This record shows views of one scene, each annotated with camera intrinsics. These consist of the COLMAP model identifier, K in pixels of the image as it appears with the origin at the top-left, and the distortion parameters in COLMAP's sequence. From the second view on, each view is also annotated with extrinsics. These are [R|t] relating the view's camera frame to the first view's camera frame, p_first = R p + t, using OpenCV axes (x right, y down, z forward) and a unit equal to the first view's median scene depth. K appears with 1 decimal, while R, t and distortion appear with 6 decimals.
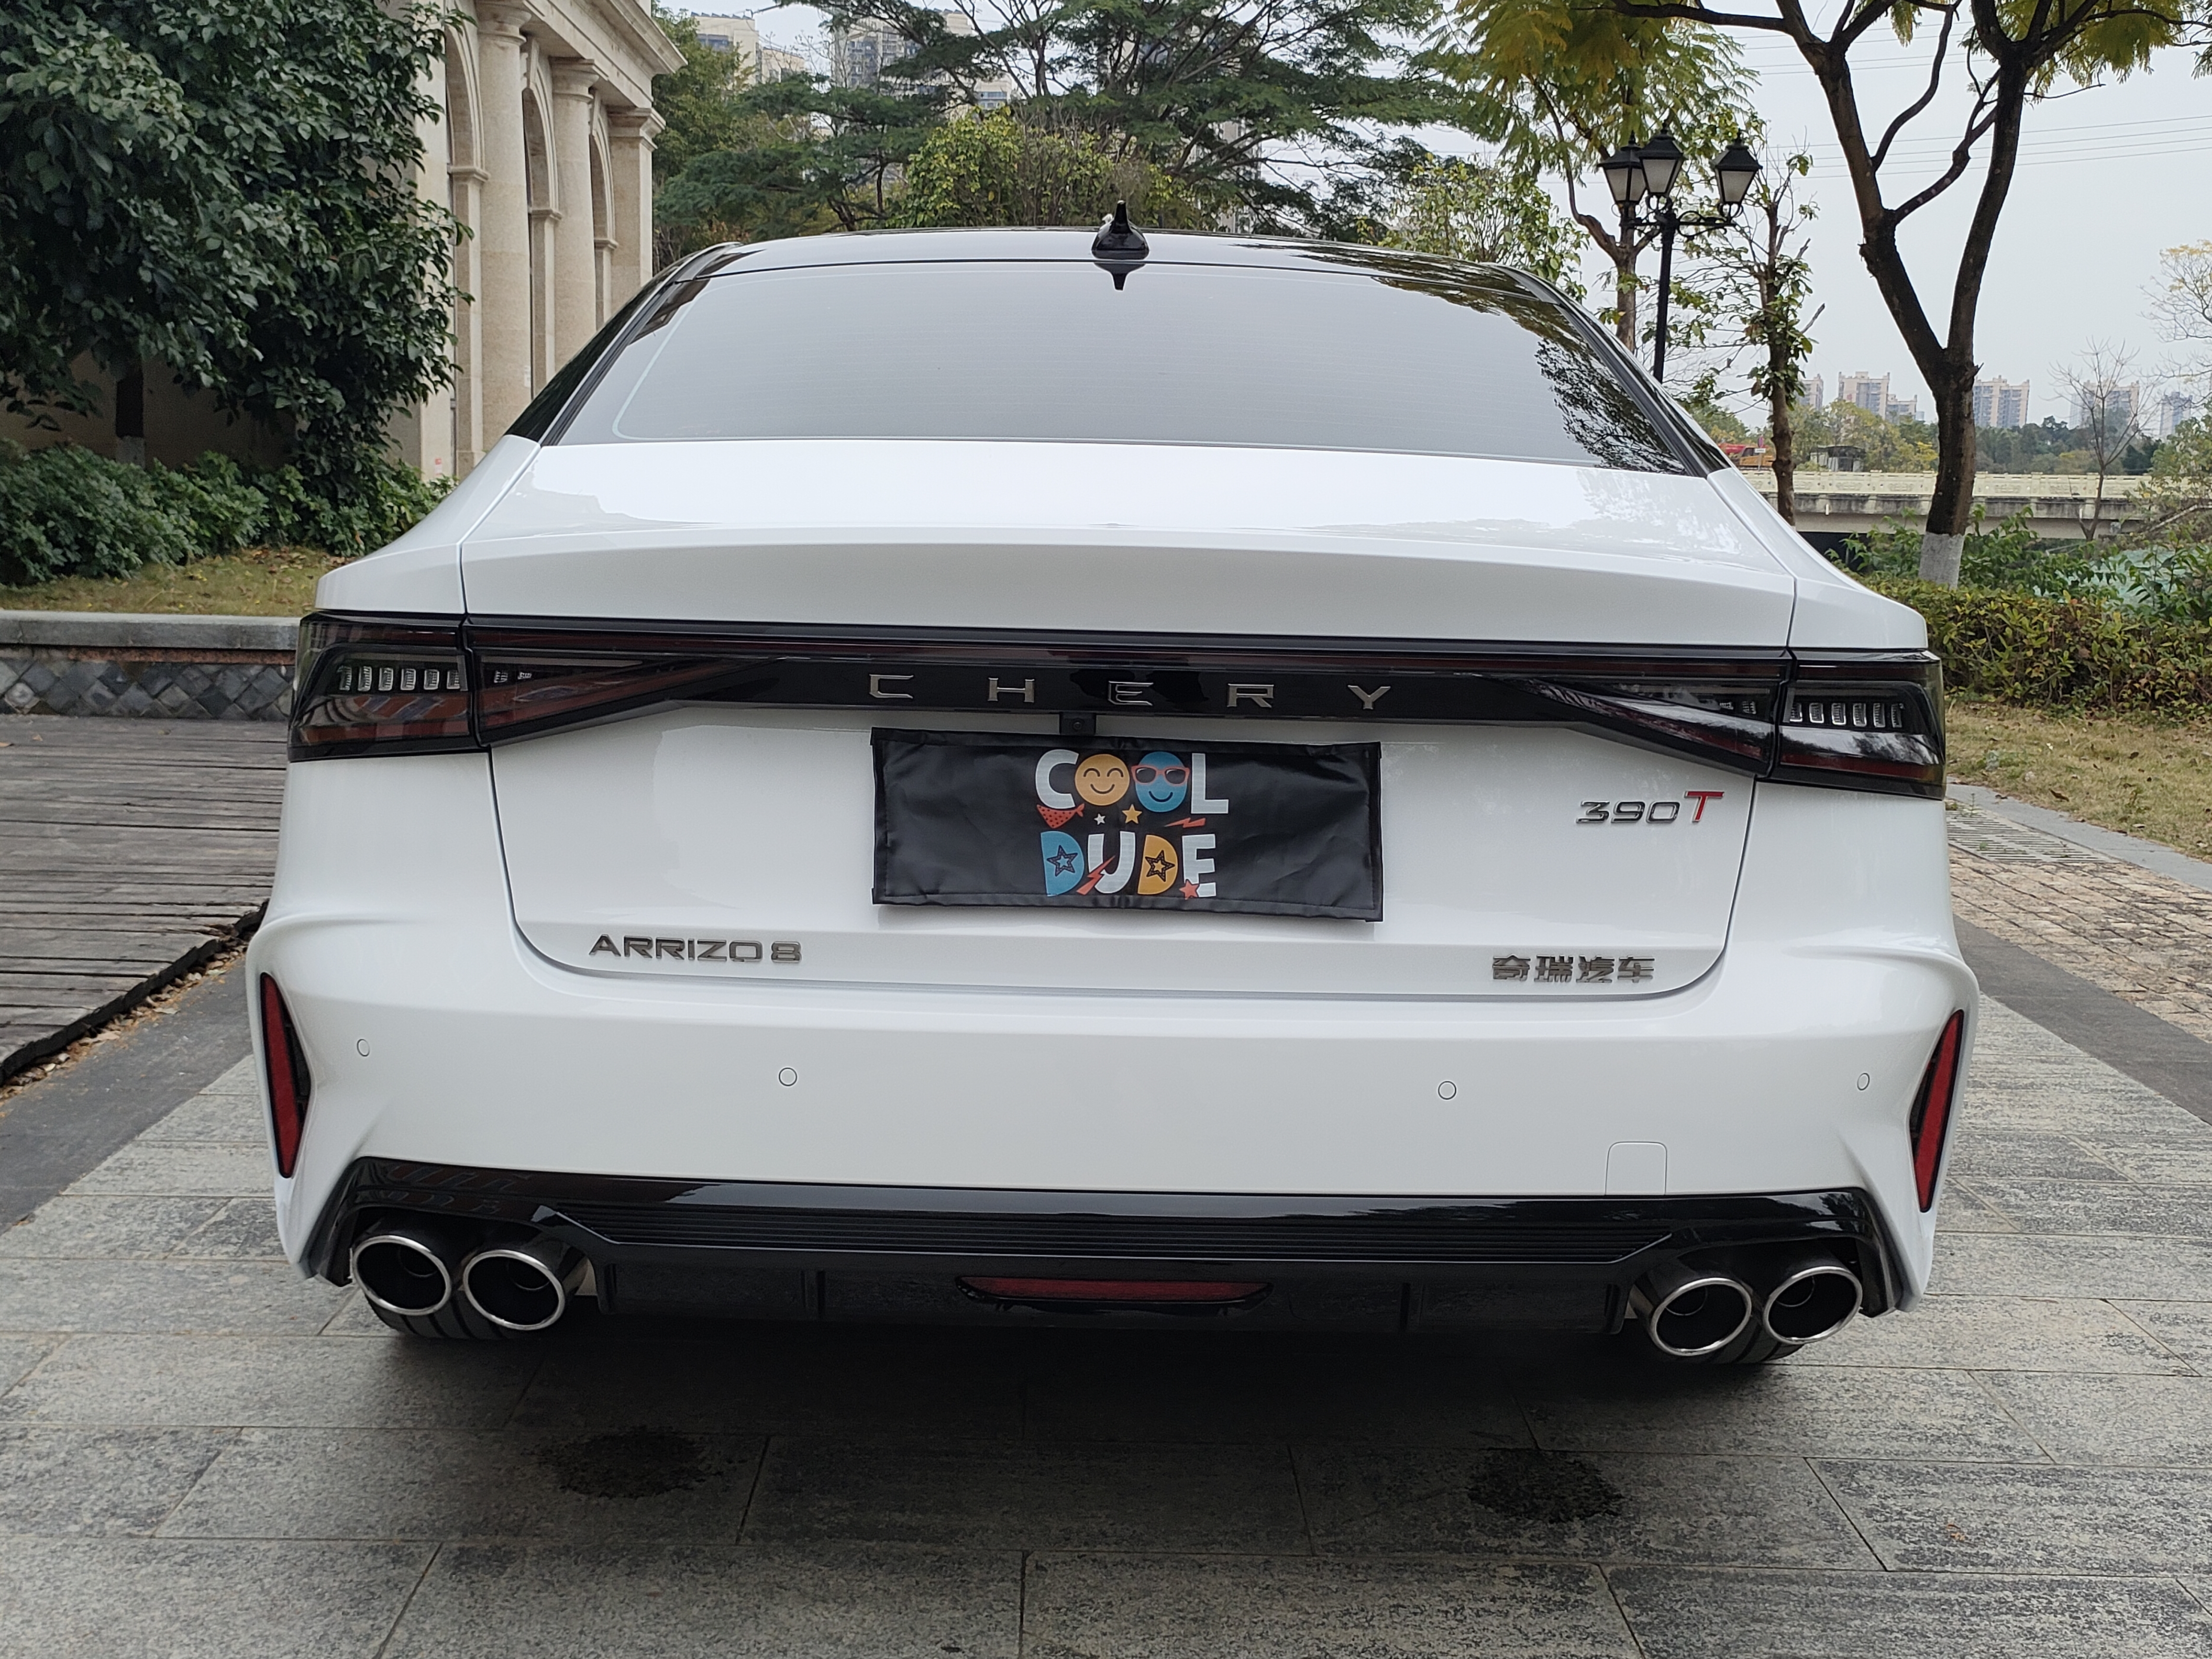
lens RADIAL K [[2525.7, 0, 1096.5], [0, 2525.7, 838.0], [0, 0, 1]] dist [0.049330, 0.000000]
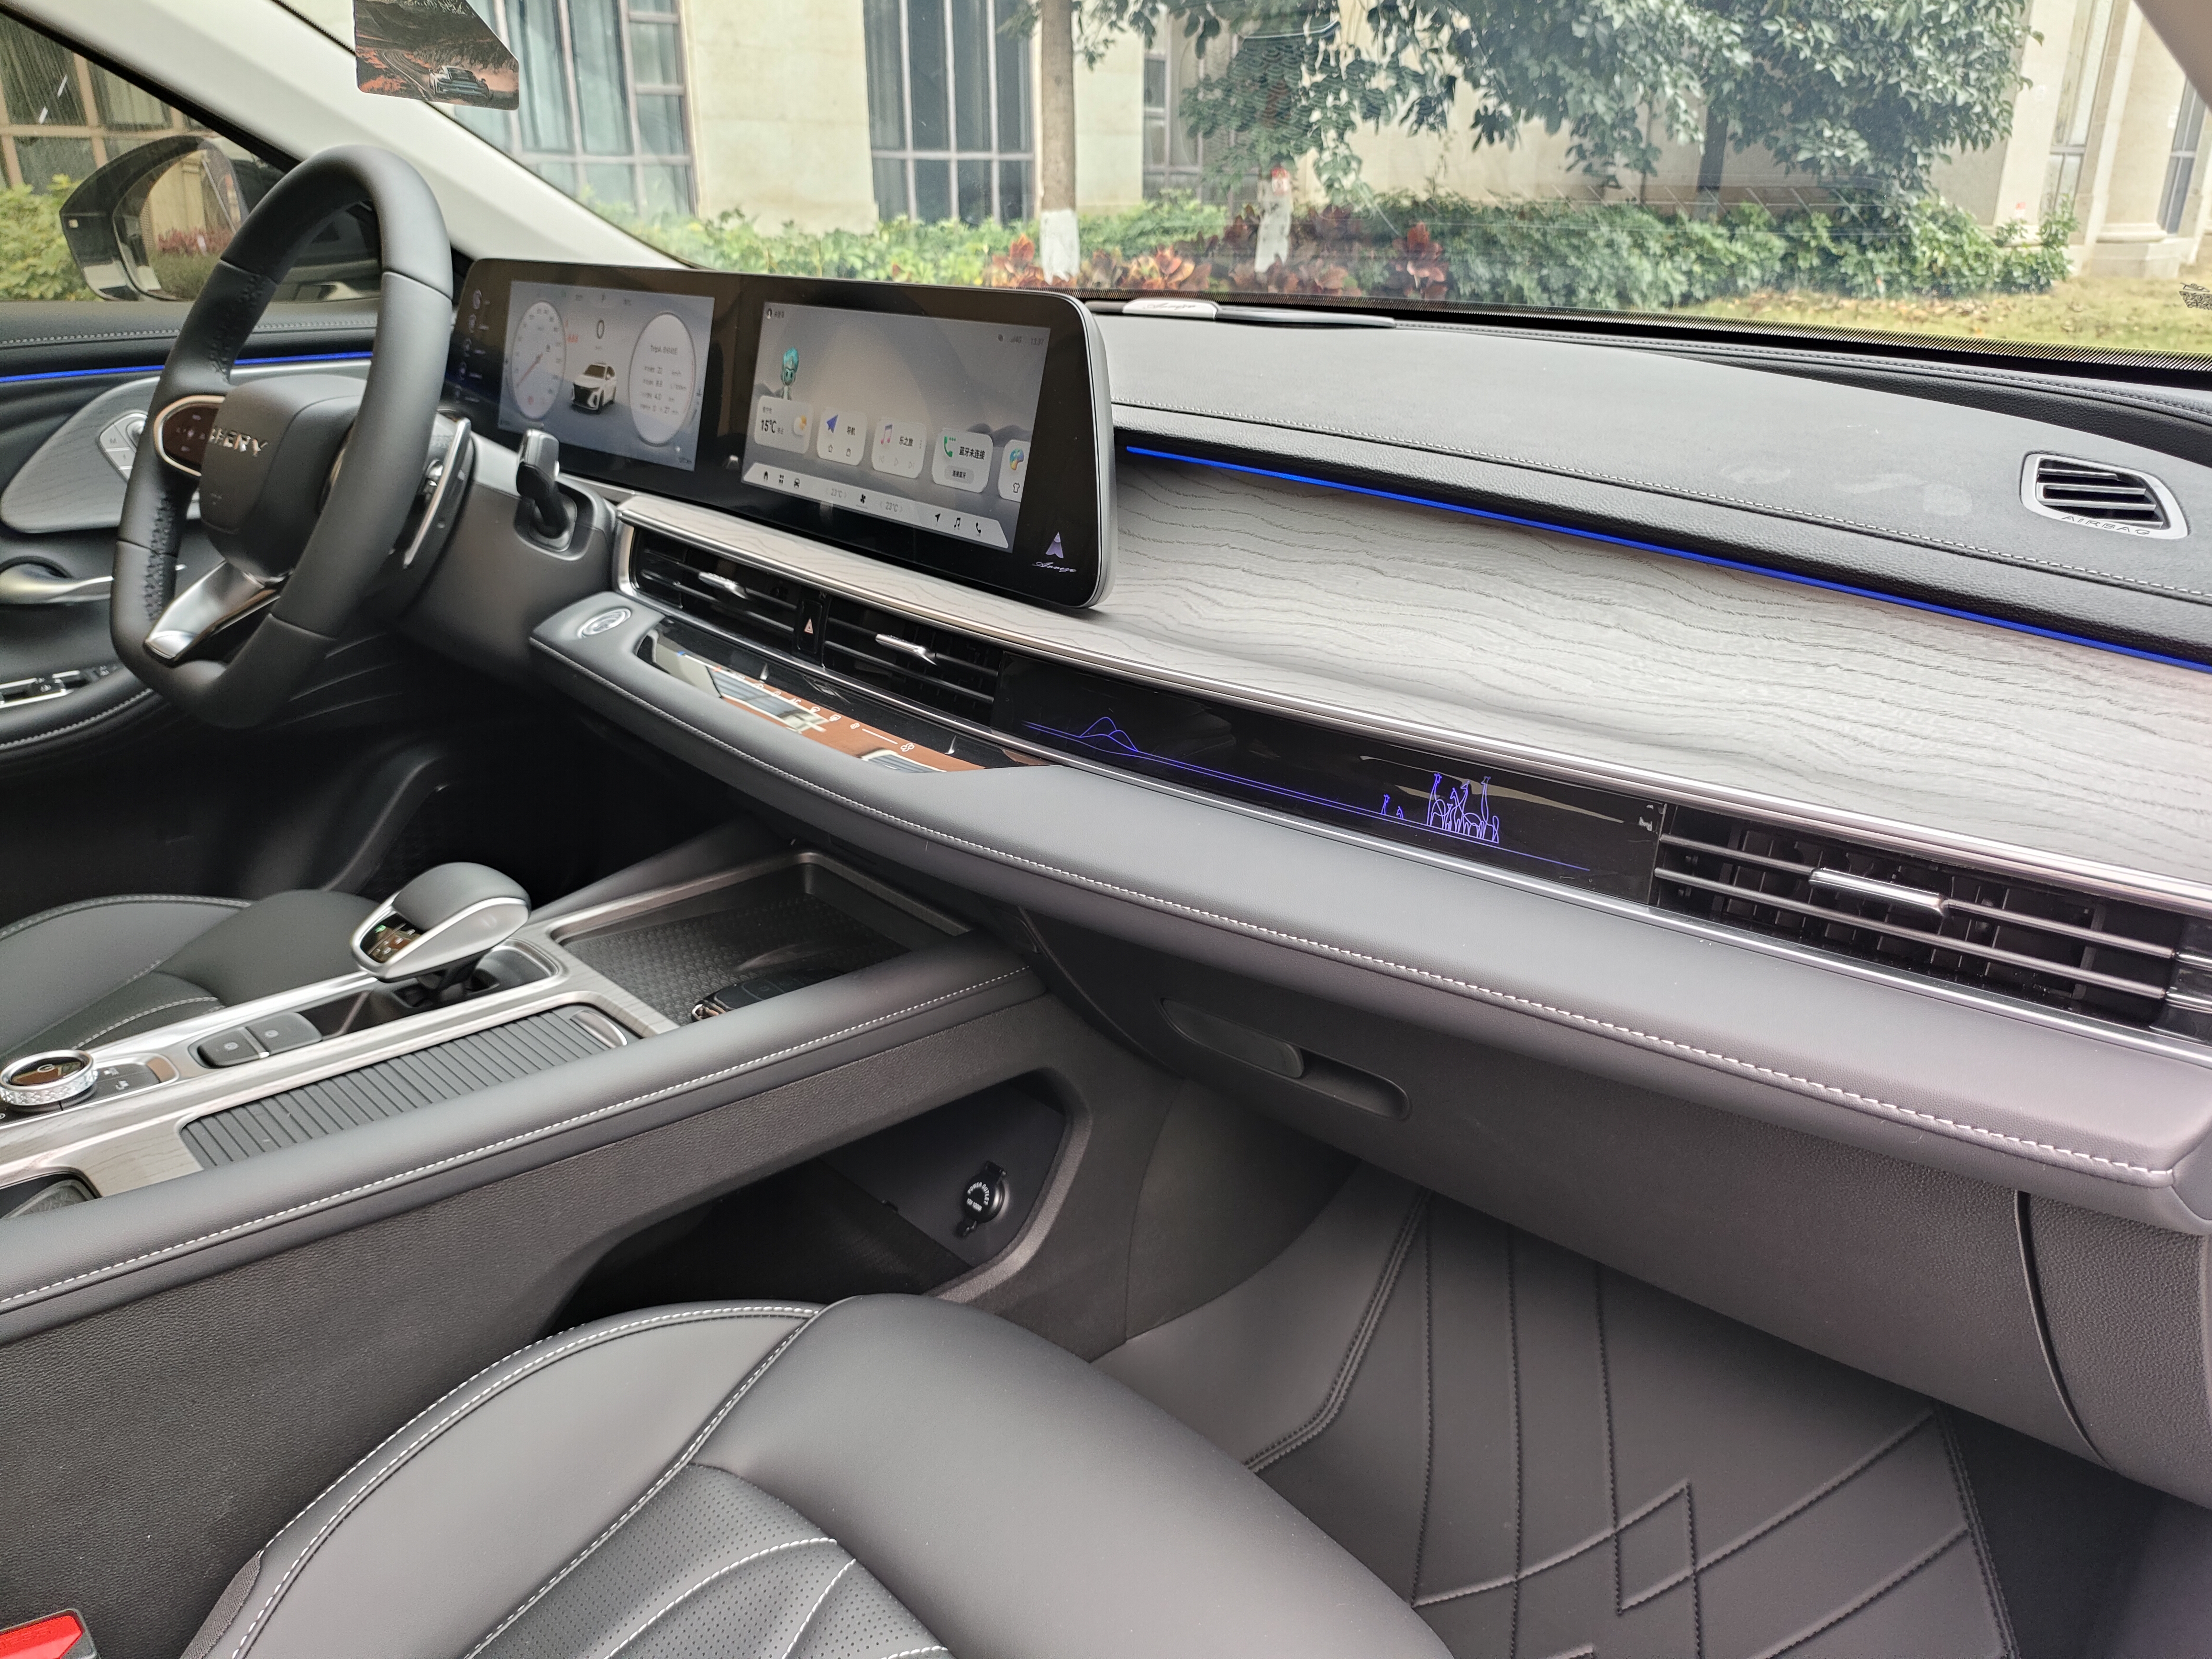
lens RADIAL K [[1627.3, 0, 1097.1], [0, 1627.3, 812.0], [0, 0, 1]] dist [0.045544, -0.046529]
pose [[0.669396, 0.234133, -0.705046, 0.089697], [-0.089178, 0.967501, 0.236621, -0.075343], [0.737534, -0.095519, 0.668521, 0.560574]]
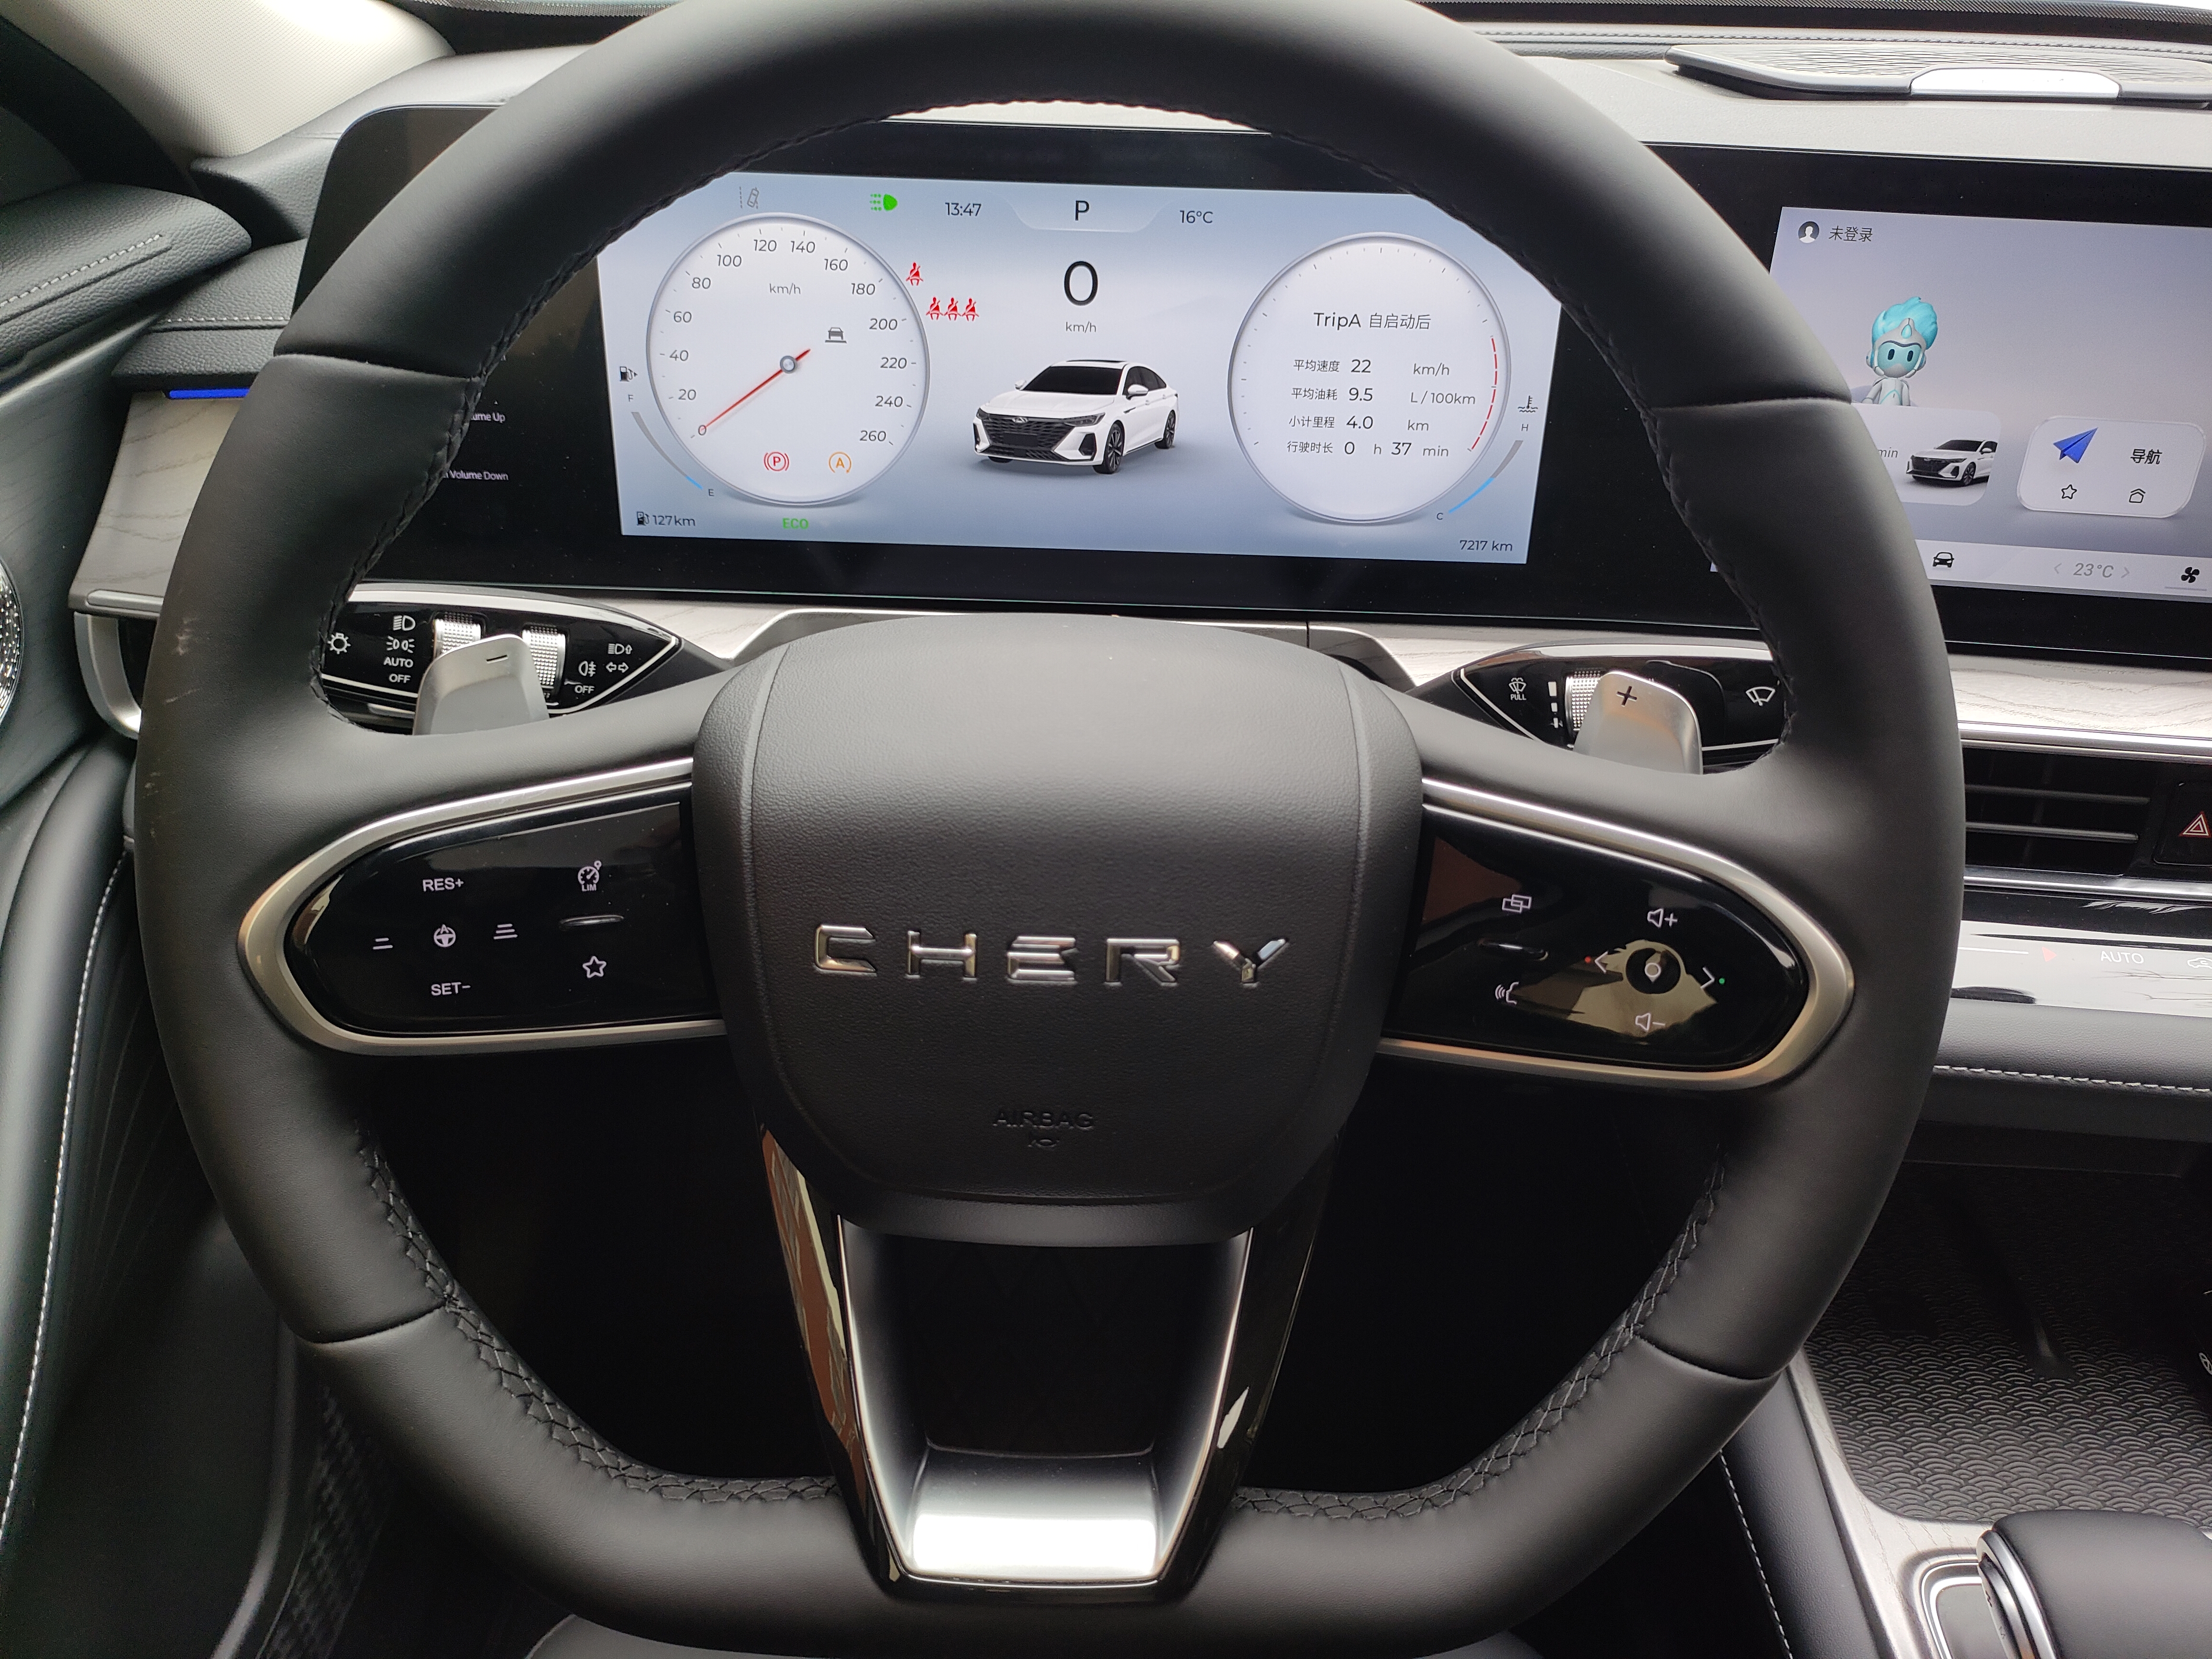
lens RADIAL K [[1672.4, 0, 1094.2], [0, 1672.4, 828.5], [0, 0, 1]] dist [0.021040, -0.007082]
pose [[0.999415, 0.020613, -0.027276, -0.042123], [-0.005615, 0.885923, 0.463798, -0.088999], [0.033724, -0.463374, 0.885521, 0.562615]]
